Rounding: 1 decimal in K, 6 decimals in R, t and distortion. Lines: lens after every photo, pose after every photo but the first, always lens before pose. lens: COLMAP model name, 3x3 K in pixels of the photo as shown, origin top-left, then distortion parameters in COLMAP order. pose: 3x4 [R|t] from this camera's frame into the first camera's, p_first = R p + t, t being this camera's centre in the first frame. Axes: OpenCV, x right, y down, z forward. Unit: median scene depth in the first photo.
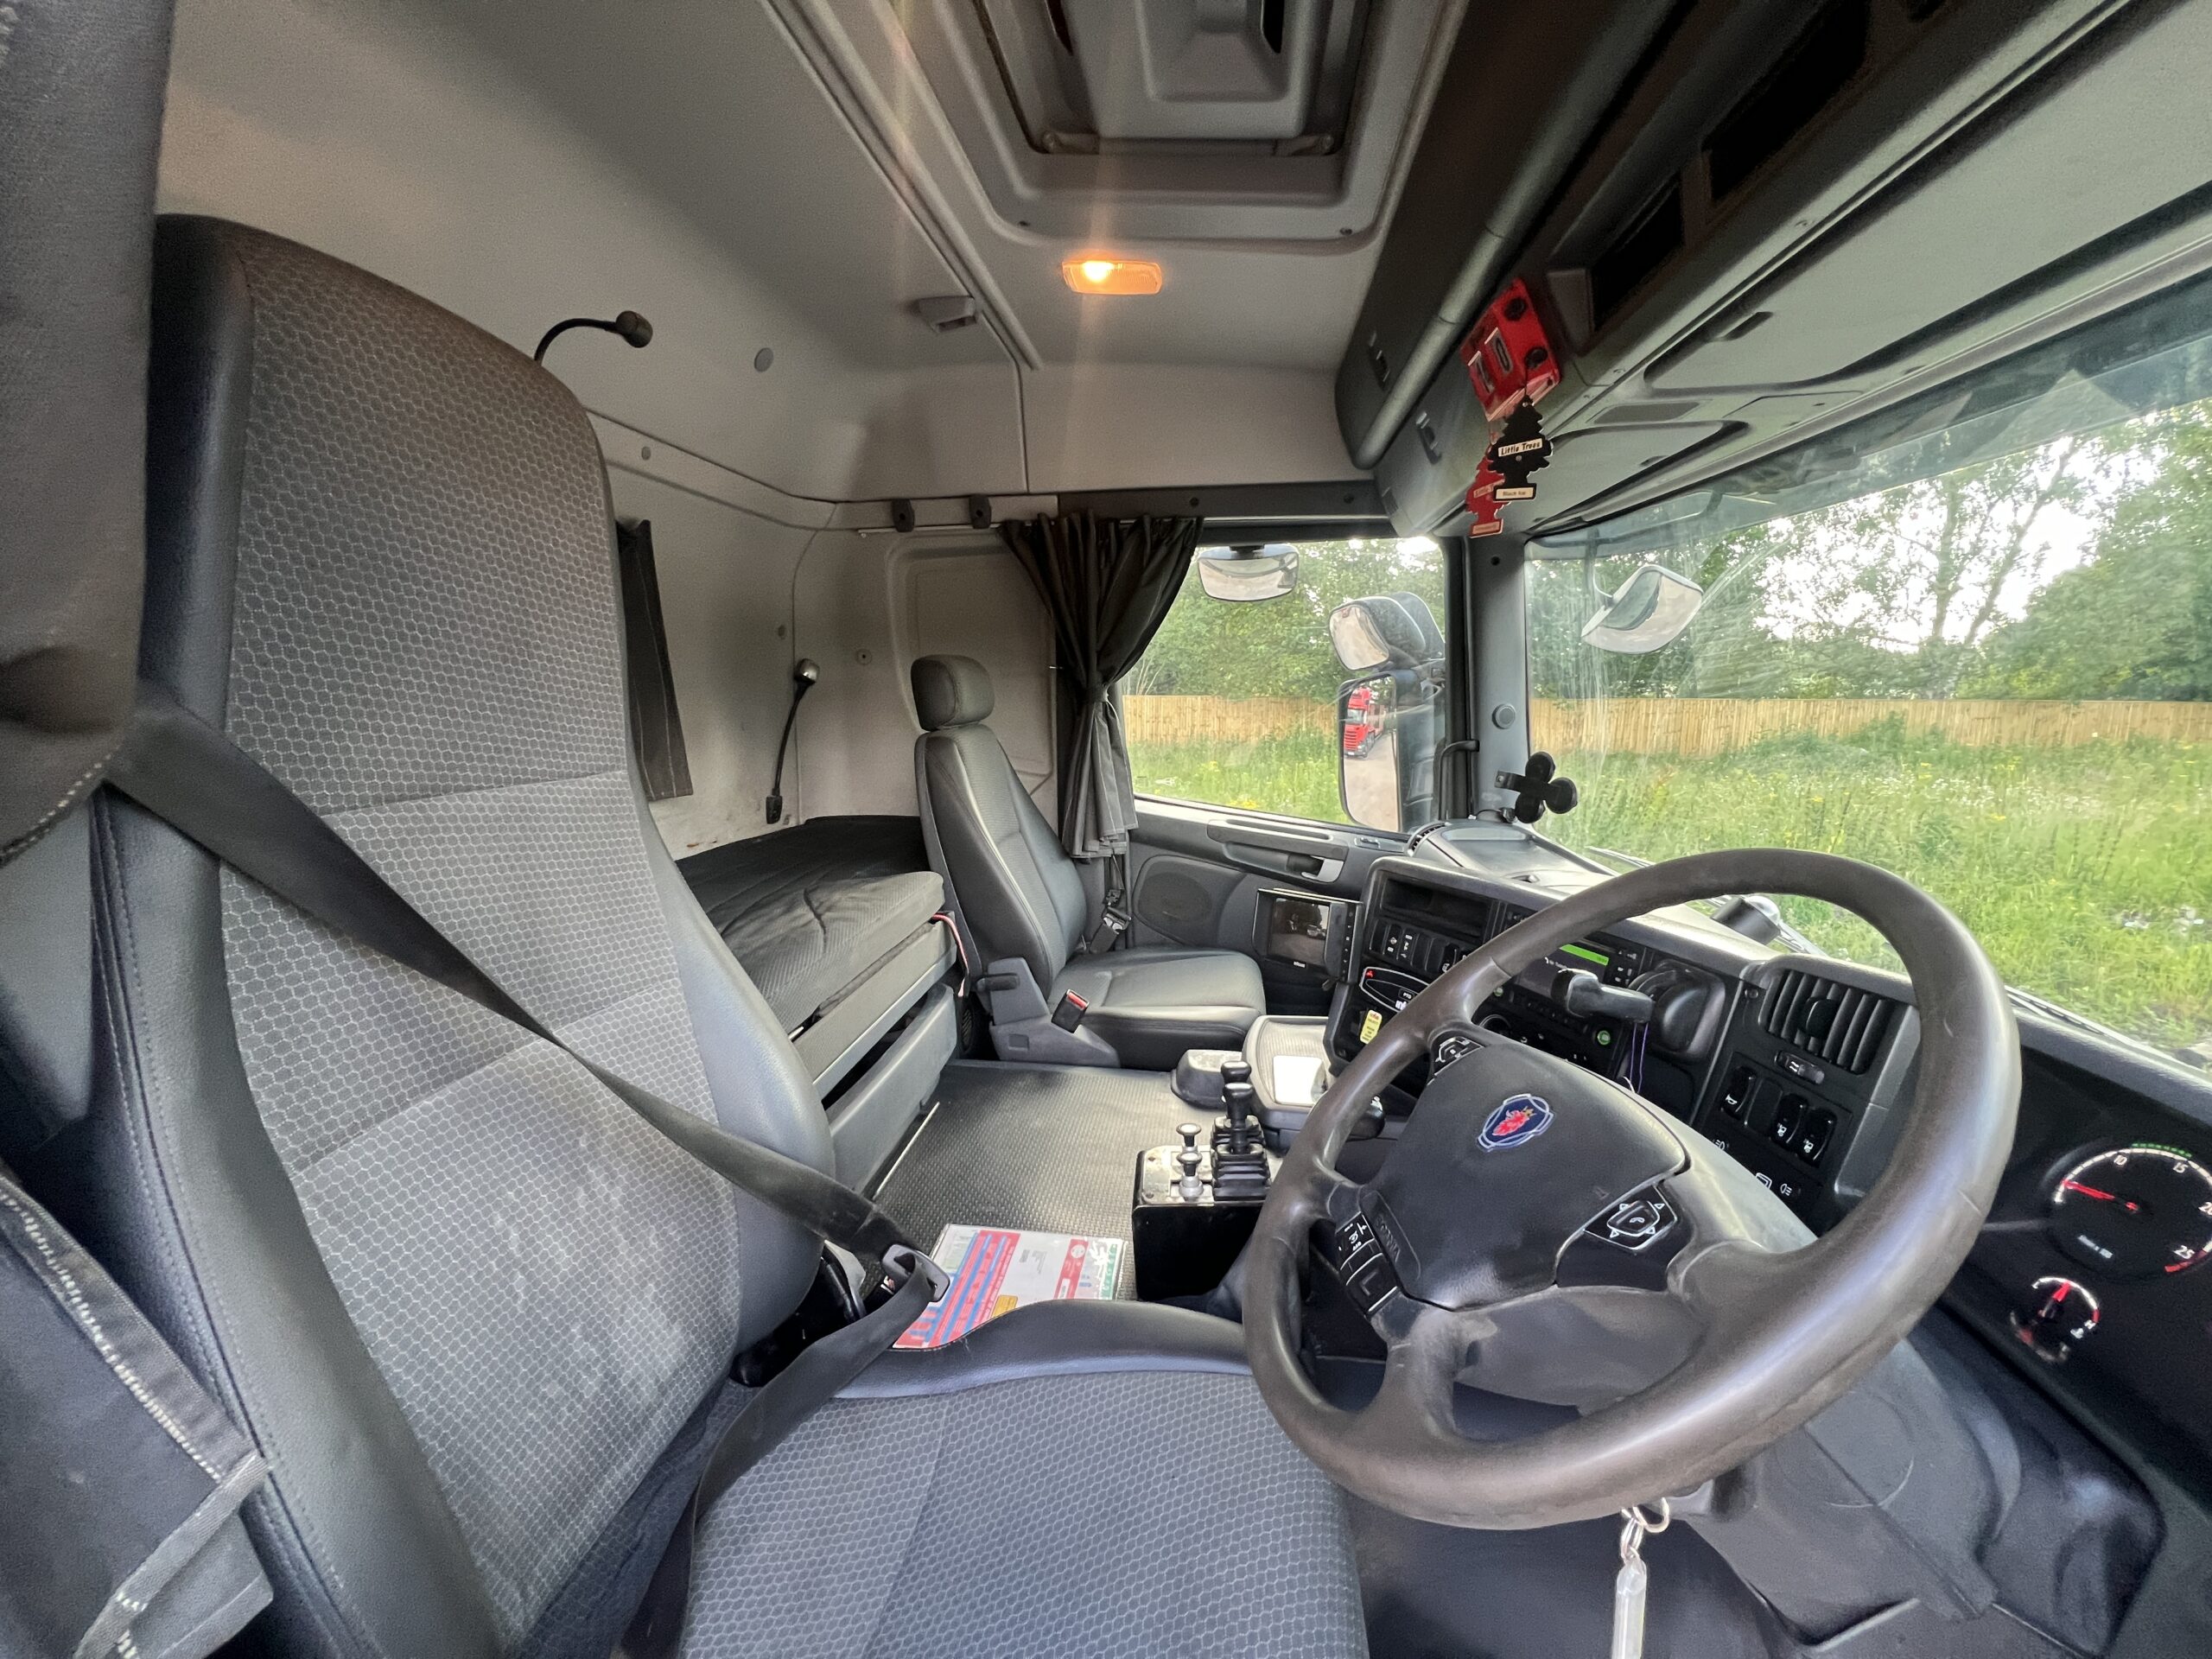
lens RADIAL K [[881.6, 0, 1104.9], [0, 881.6, 822.3], [0, 0, 1]] dist [-0.001578, -0.000310]
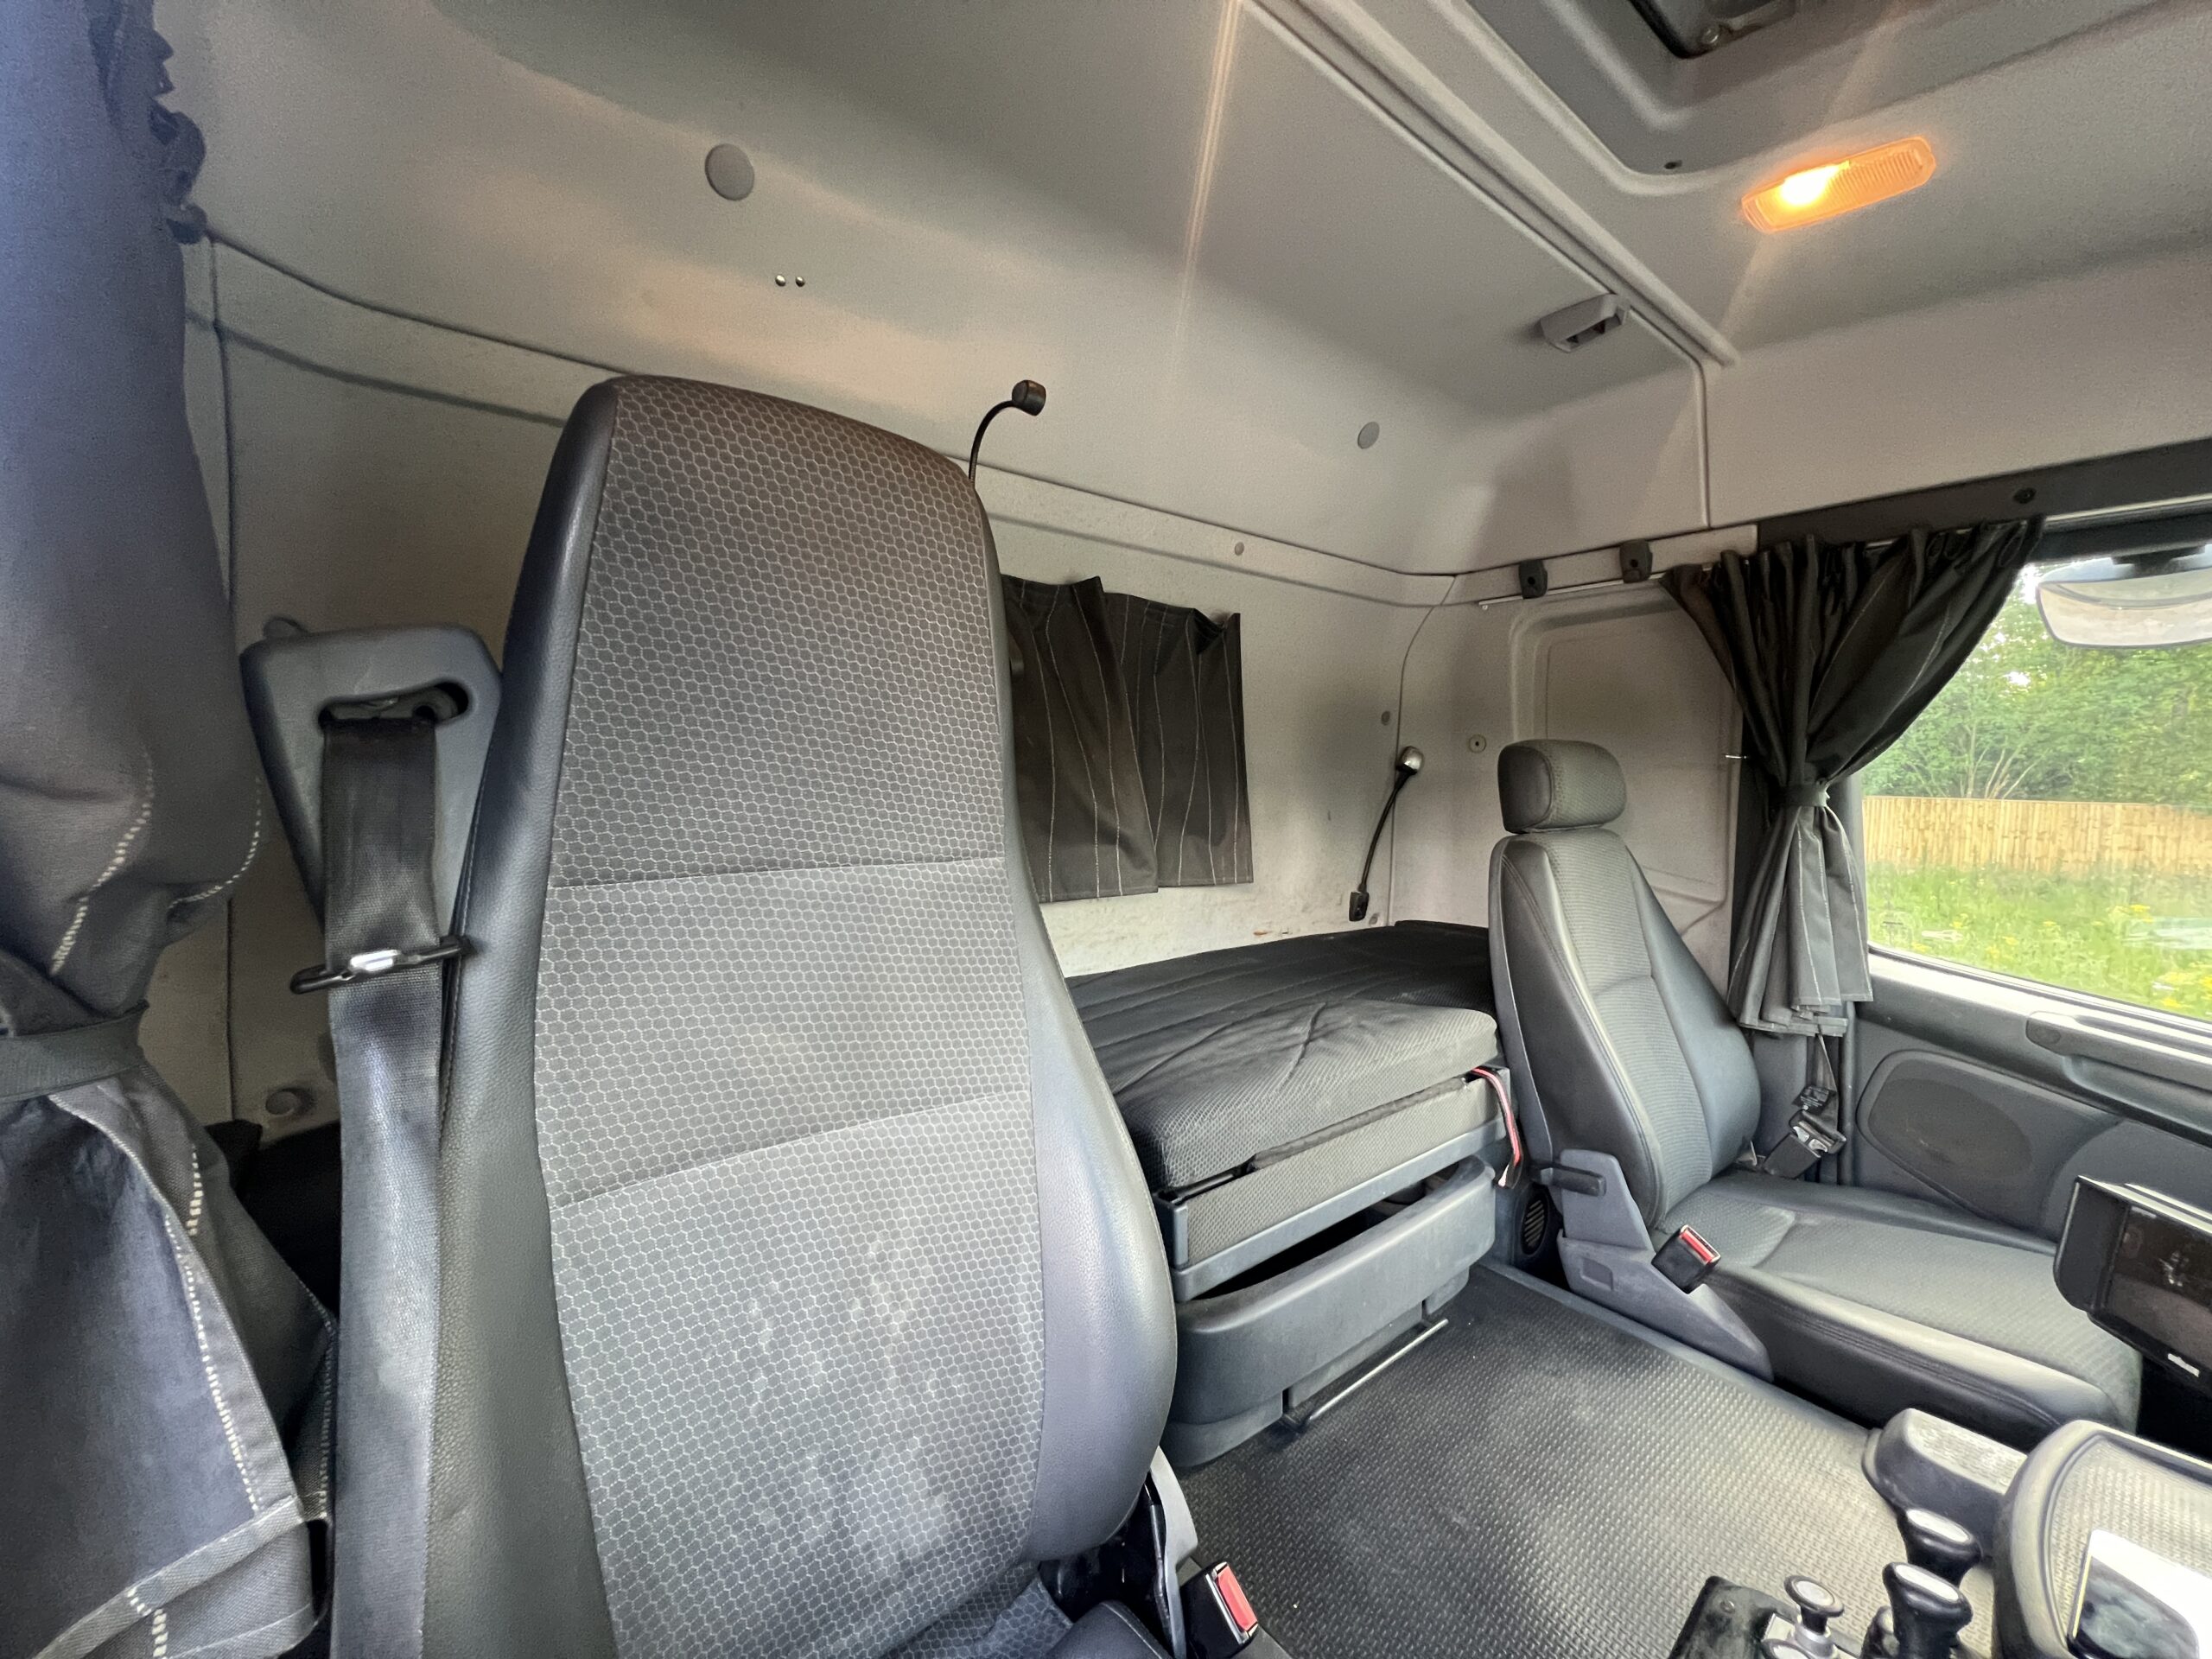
lens RADIAL K [[881.6, 0, 1104.9], [0, 881.6, 822.3], [0, 0, 1]] dist [-0.001578, -0.000310]
pose [[0.728414, 0.055019, -0.682925, 0.079856], [-0.123509, 0.990986, -0.051898, -0.027267], [0.673913, 0.122150, 0.728643, 0.168663]]
